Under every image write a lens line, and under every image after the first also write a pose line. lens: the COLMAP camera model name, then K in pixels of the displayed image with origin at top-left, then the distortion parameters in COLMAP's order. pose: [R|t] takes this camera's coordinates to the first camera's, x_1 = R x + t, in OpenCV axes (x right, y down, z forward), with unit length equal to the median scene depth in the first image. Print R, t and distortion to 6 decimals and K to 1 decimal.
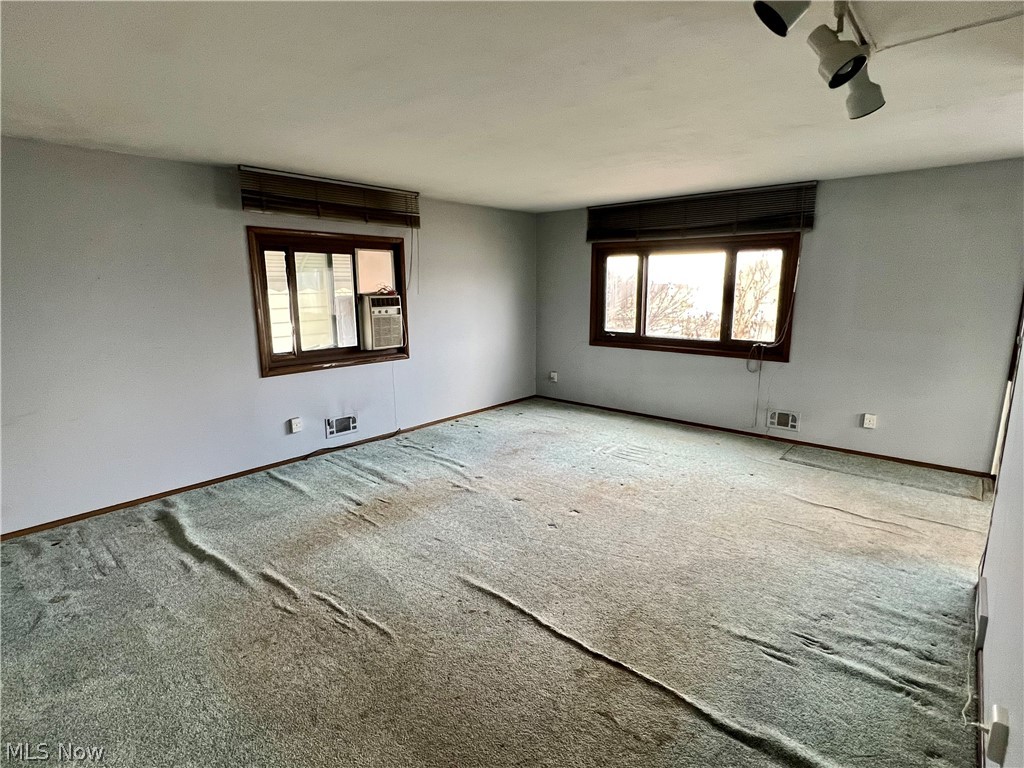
lens RADIAL K [[512.9, 0, 512.0], [0, 512.9, 384.0], [0, 0, 1]] dist [0.001750, 0.000106]
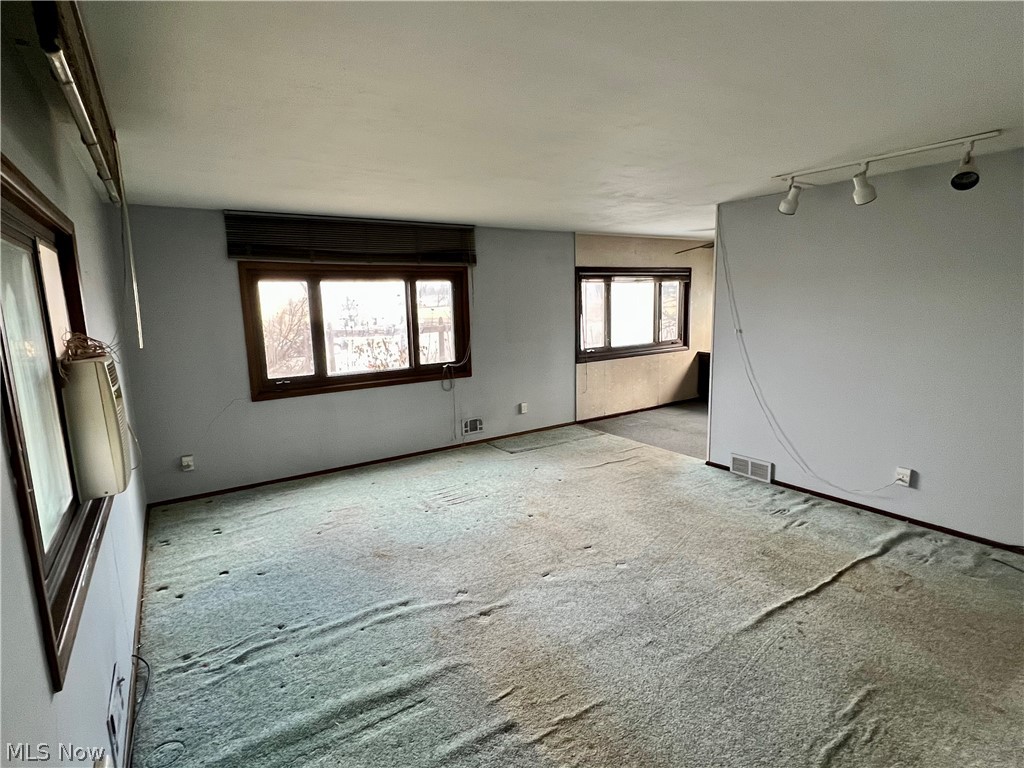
lens RADIAL K [[512.9, 0, 512.0], [0, 512.9, 384.0], [0, 0, 1]] dist [0.001750, 0.000106]
pose [[0.270630, -0.156913, 0.949809, -0.552147], [0.209958, 0.972496, 0.100837, -0.124087], [-0.939509, 0.172131, 0.296131, 0.569982]]
